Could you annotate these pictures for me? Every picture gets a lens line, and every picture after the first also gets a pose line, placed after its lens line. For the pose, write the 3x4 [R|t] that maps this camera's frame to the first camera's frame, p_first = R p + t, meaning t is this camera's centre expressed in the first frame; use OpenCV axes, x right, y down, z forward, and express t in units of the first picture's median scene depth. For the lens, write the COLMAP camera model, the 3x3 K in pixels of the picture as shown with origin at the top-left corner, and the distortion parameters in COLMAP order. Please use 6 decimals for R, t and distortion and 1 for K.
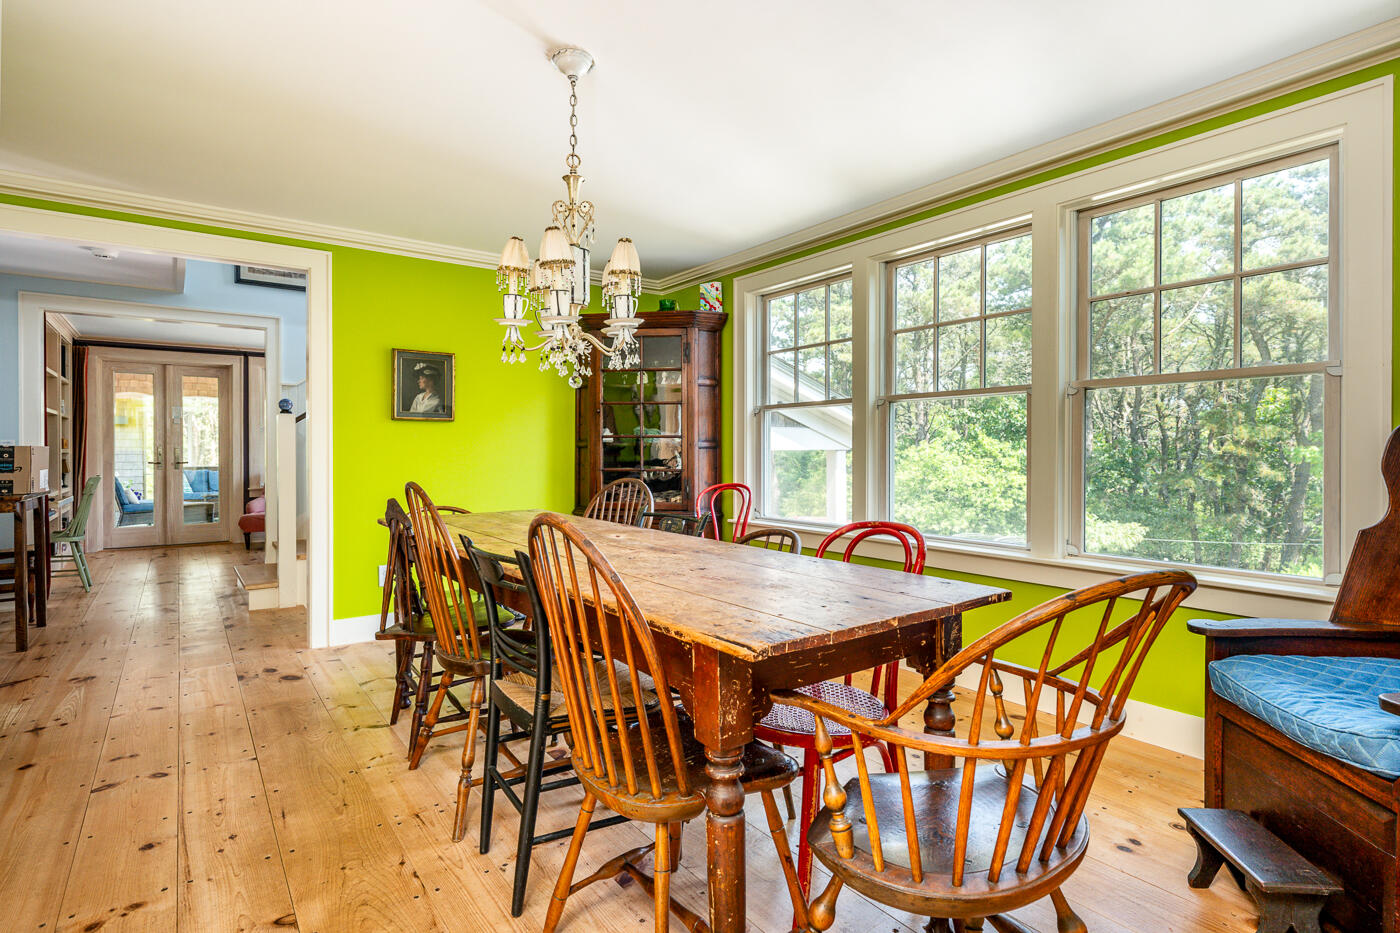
lens RADIAL K [[715.0, 0, 700.4], [0, 715.0, 456.9], [0, 0, 1]] dist [-0.001686, 0.000406]
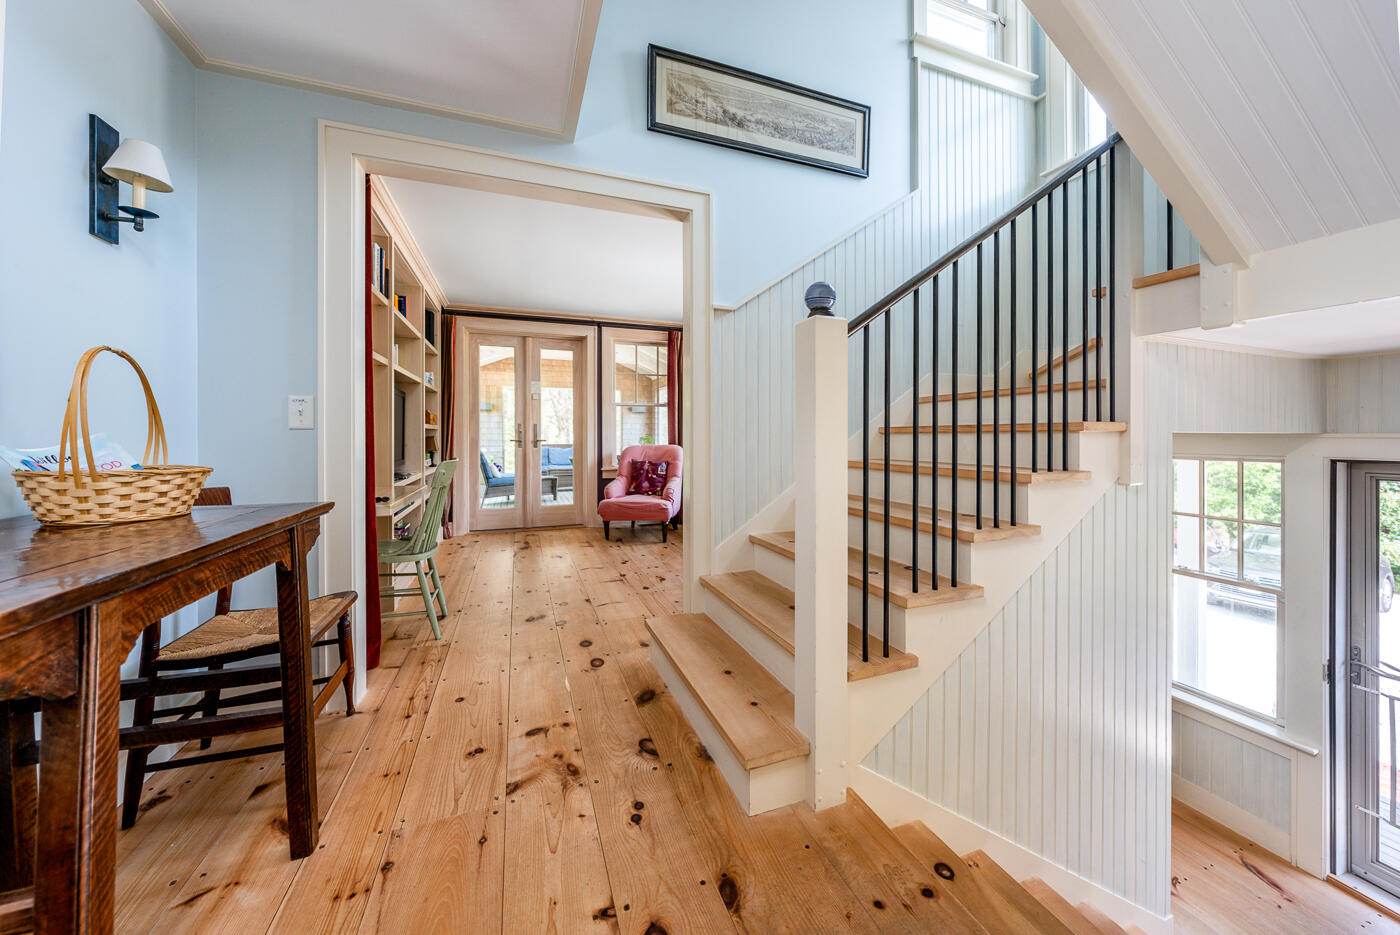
lens RADIAL K [[498.3, 0, 702.9], [0, 498.3, 444.8], [0, 0, 1]] dist [-0.001509, -0.000090]
pose [[0.962175, 0.007034, -0.272341, -0.345198], [-0.004222, 0.999932, 0.010909, 0.005748], [0.272399, -0.009347, 0.962139, 0.432304]]
